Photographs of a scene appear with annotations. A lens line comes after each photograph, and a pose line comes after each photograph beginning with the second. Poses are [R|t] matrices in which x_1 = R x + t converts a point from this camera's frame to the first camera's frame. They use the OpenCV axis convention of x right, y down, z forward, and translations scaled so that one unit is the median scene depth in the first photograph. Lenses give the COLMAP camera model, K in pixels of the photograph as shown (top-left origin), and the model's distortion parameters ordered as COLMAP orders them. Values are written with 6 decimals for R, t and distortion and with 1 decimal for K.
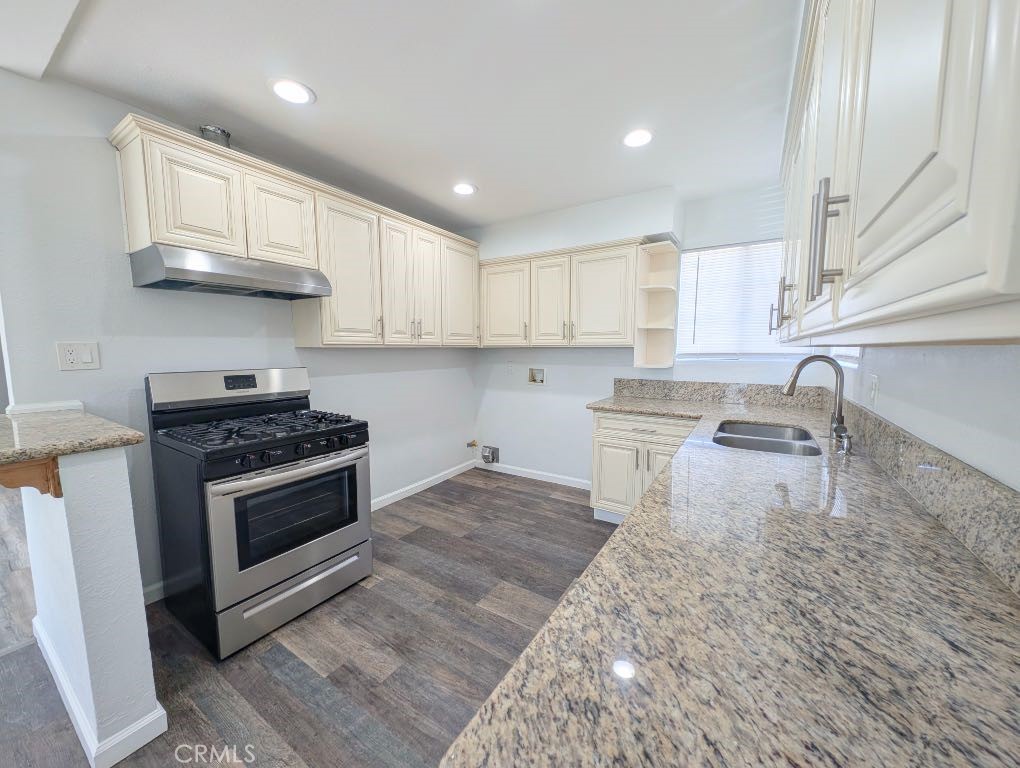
lens RADIAL K [[386.3, 0, 507.6], [0, 386.3, 385.2], [0, 0, 1]] dist [-0.002091, -0.000143]
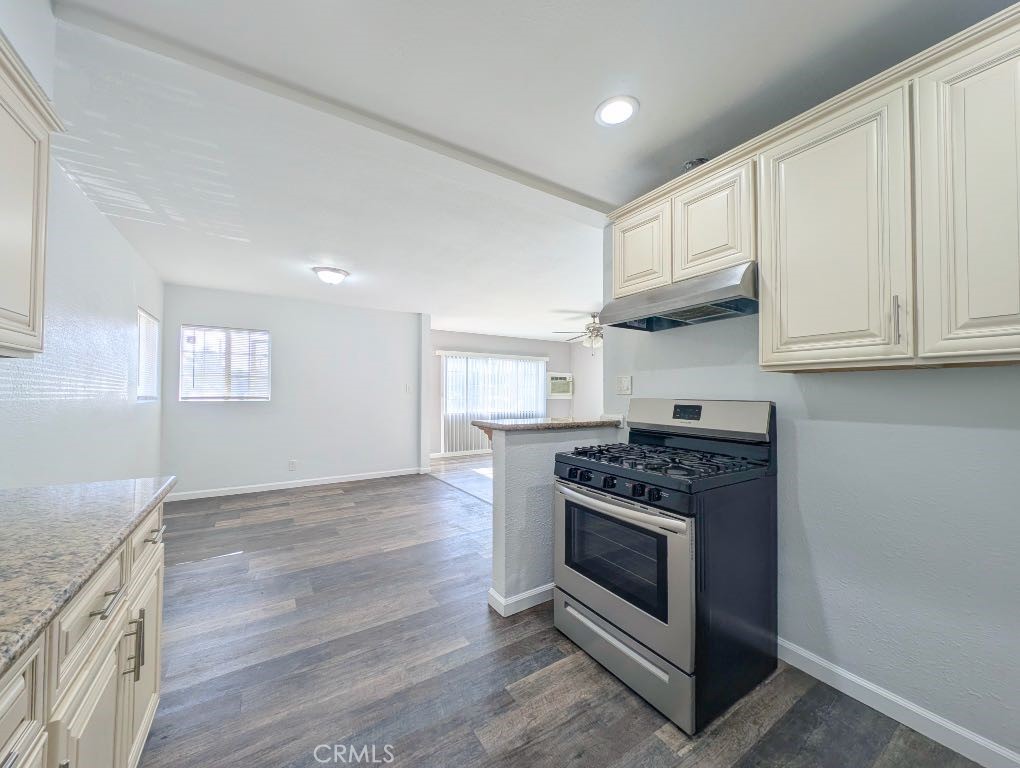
lens RADIAL K [[386.3, 0, 509.2], [0, 386.3, 386.1], [0, 0, 1]] dist [-0.002091, -0.000143]
pose [[-0.419074, -0.023221, -0.907655, 0.354679], [-0.097275, 0.995067, 0.019456, -0.048572], [0.902726, 0.096445, -0.419266, 1.012024]]
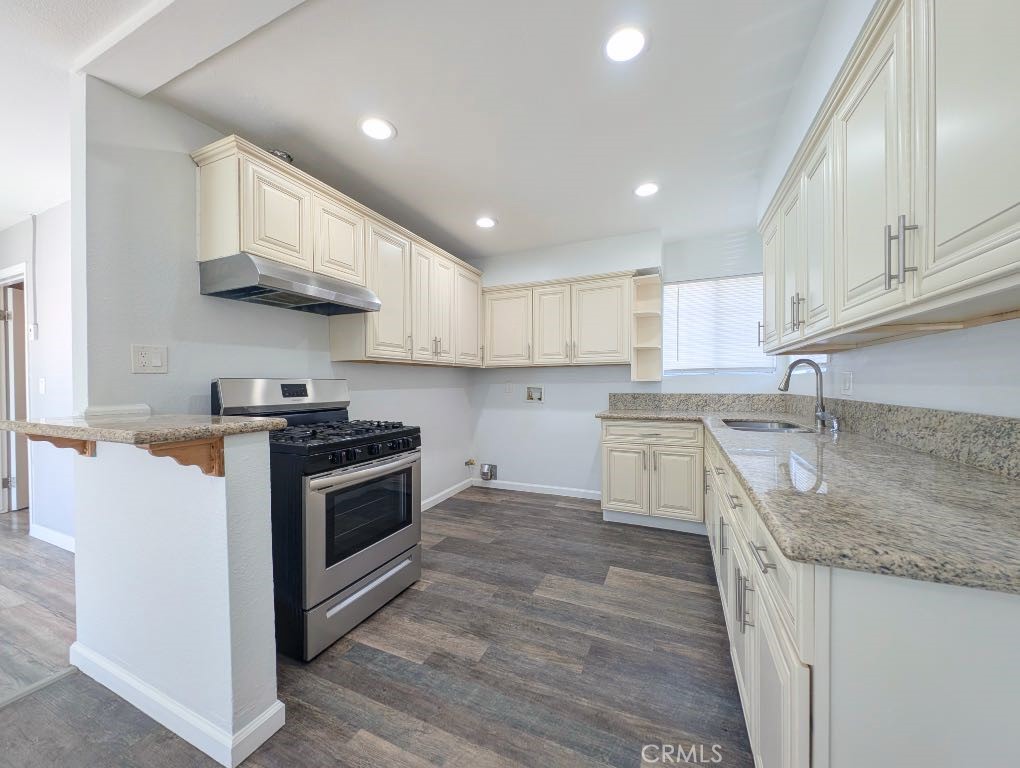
lens RADIAL K [[386.3, 0, 506.9], [0, 386.3, 385.0], [0, 0, 1]] dist [-0.002091, -0.000143]
pose [[0.988397, -0.008176, 0.151670, -0.295714], [0.021948, 0.995758, -0.089353, 0.081990], [-0.150296, 0.091645, 0.984384, -0.089912]]
